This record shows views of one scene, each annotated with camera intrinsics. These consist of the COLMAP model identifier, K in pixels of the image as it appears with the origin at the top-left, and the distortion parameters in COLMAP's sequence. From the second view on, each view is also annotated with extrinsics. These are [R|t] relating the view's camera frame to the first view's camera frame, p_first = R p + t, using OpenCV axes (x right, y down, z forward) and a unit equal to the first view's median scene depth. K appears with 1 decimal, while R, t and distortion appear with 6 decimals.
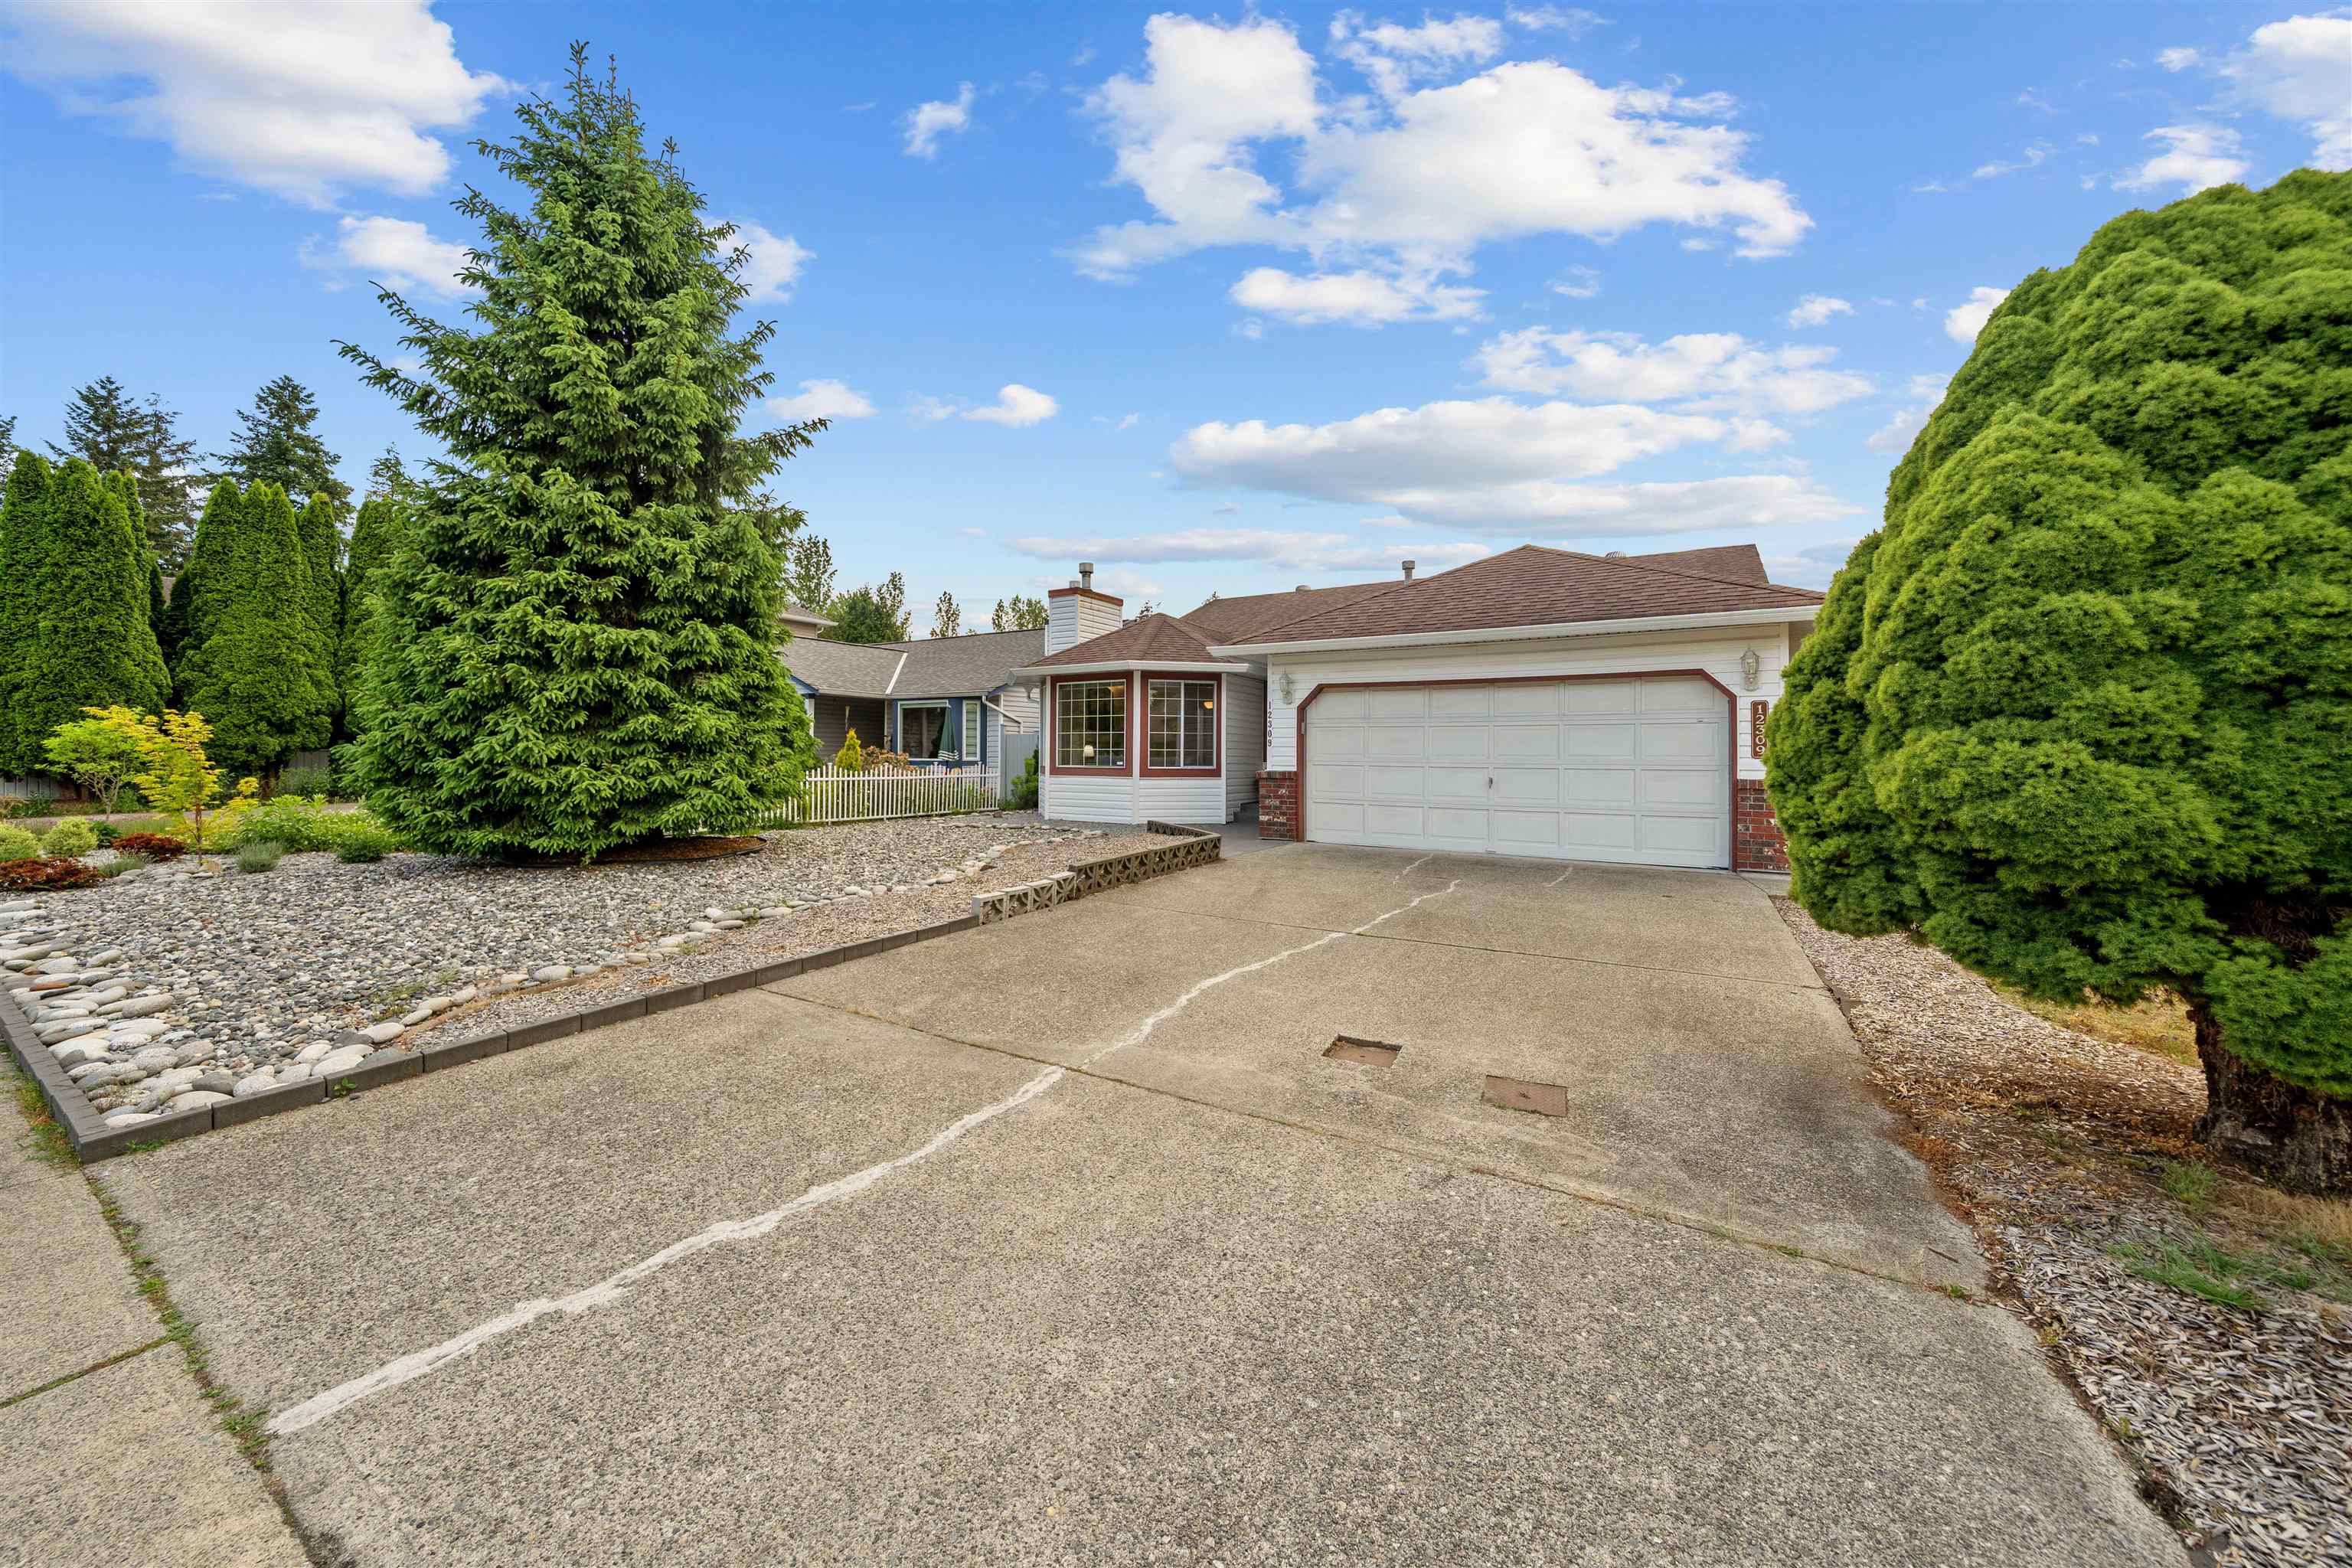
lens RADIAL K [[837.2, 0, 1177.3], [0, 837.2, 765.8], [0, 0, 1]] dist [-0.006765, -0.000196]
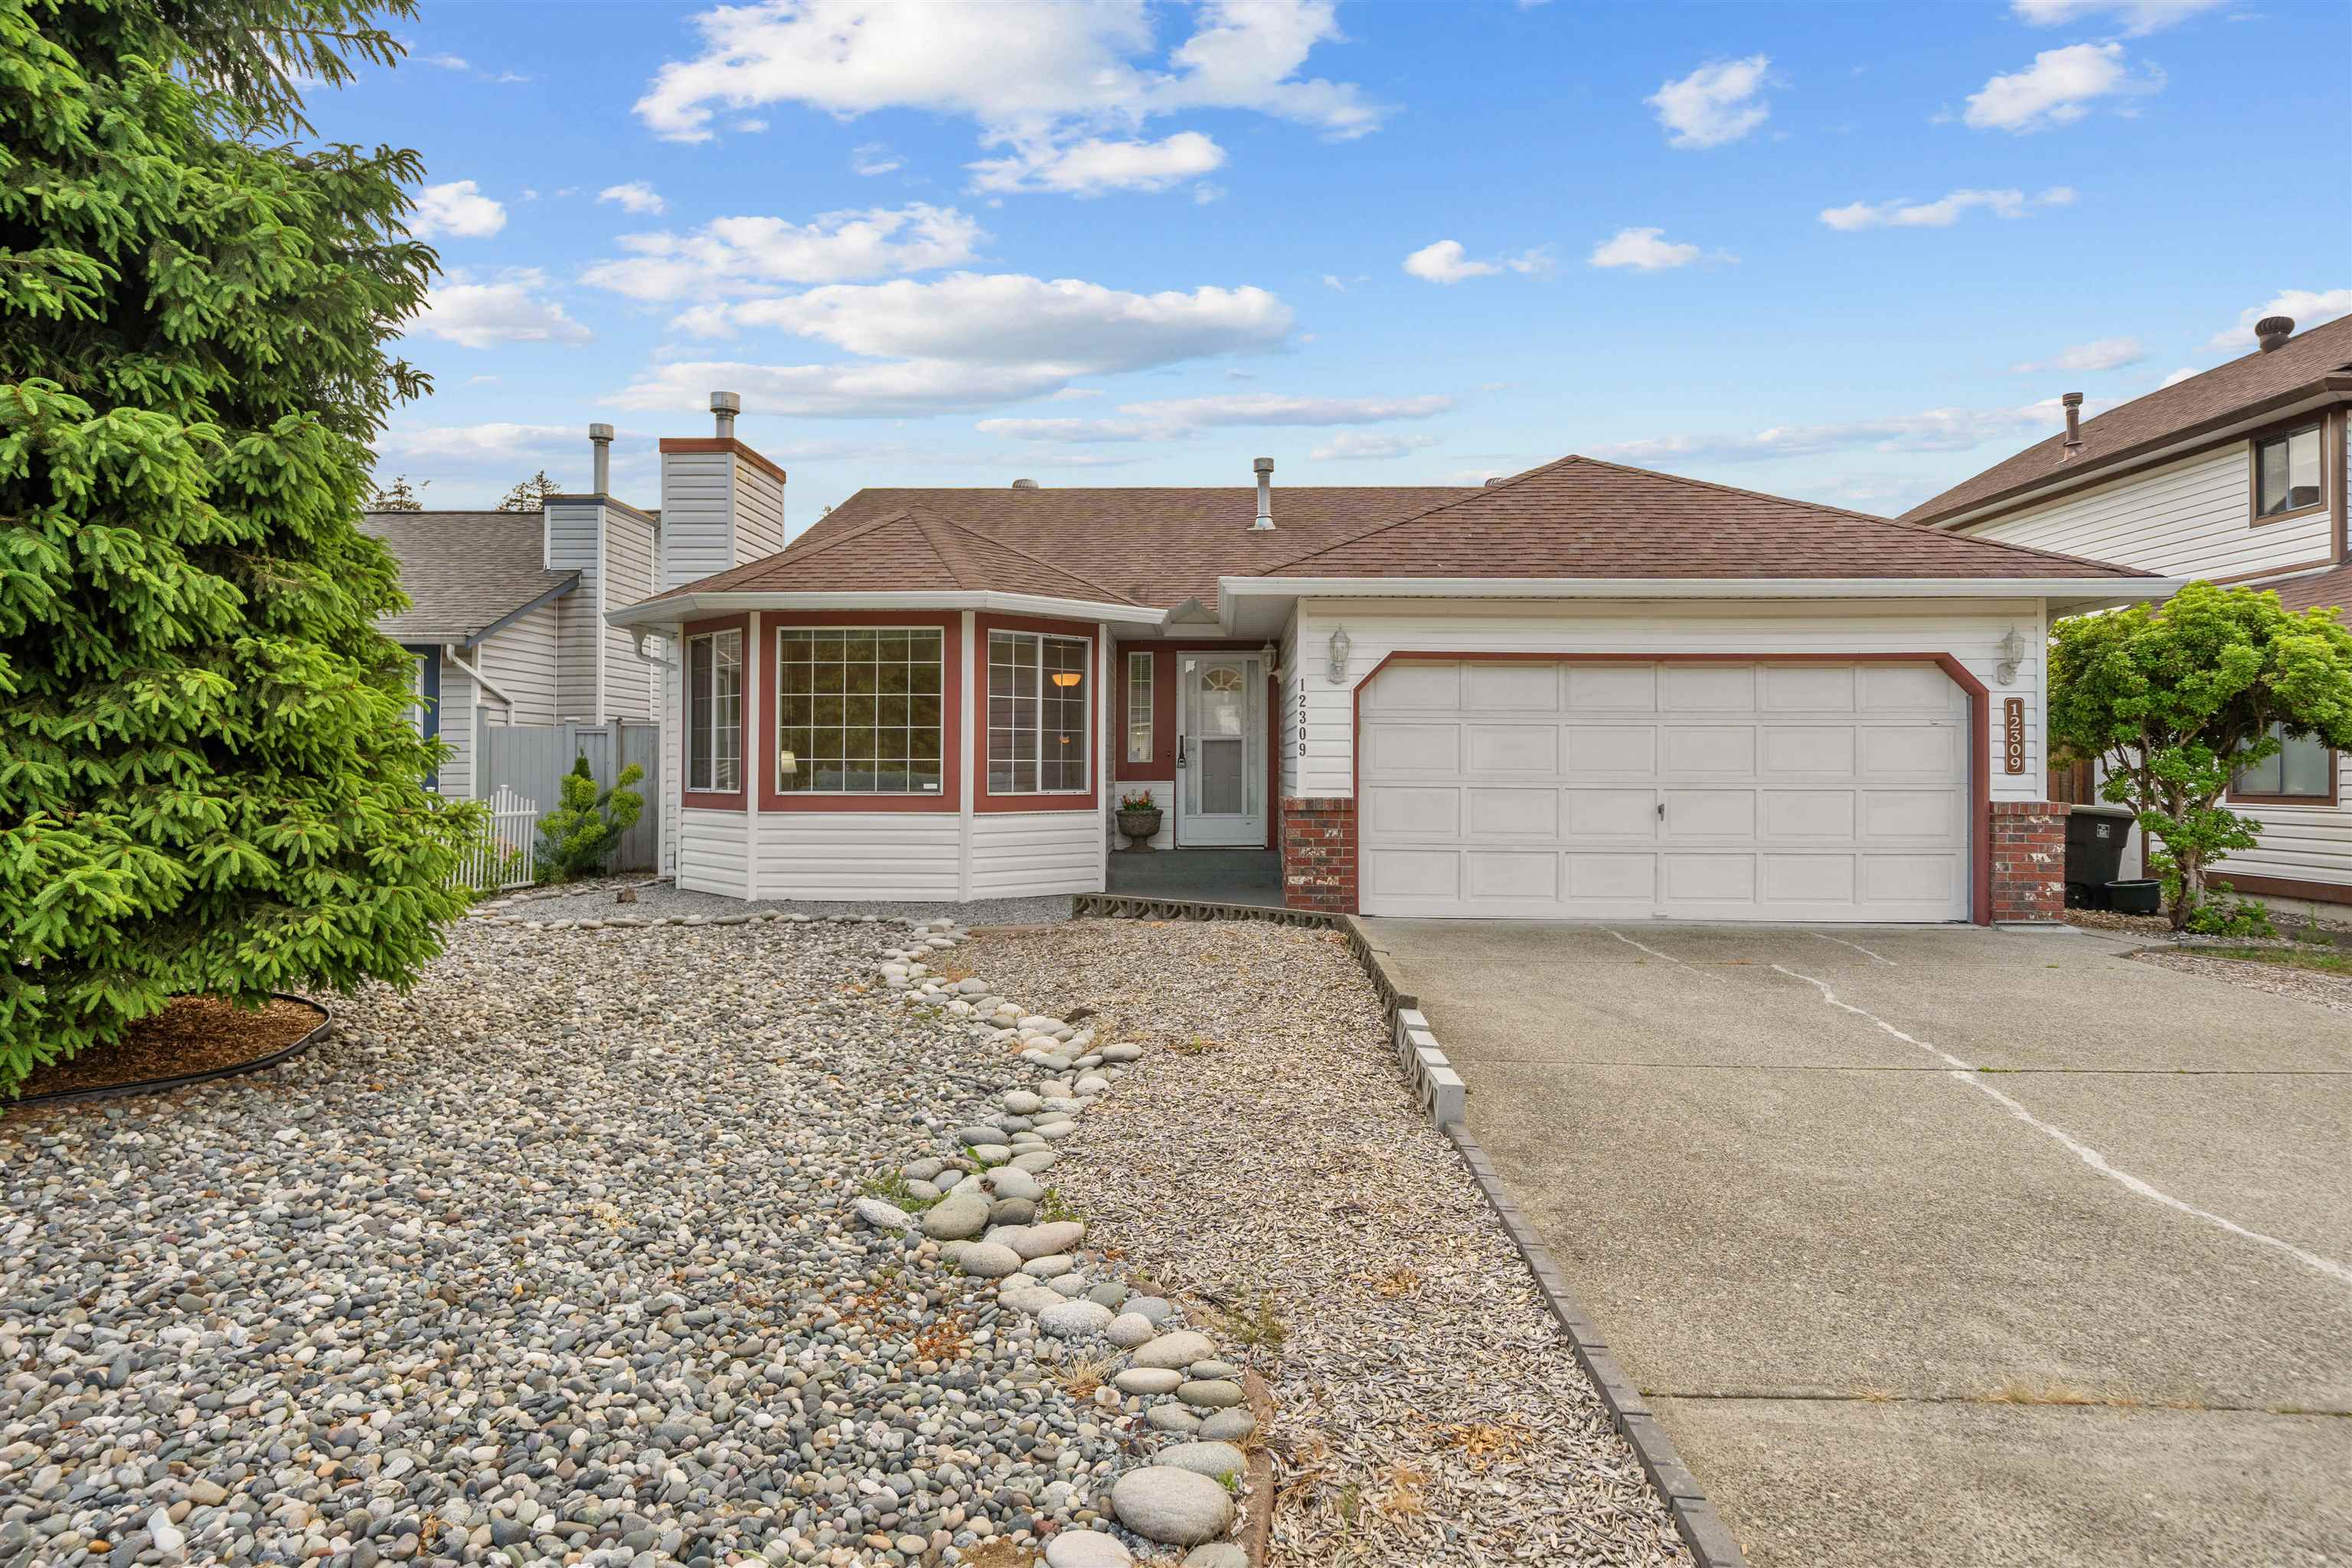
lens RADIAL K [[1340.4, 0, 1177.6], [0, 1340.4, 776.9], [0, 0, 1]] dist [-0.001075, 0.000142]
pose [[0.869964, -0.007331, 0.493060, -0.432816], [0.008196, 0.999966, 0.000408, -0.010018], [-0.493047, 0.003686, 0.869995, 0.246362]]
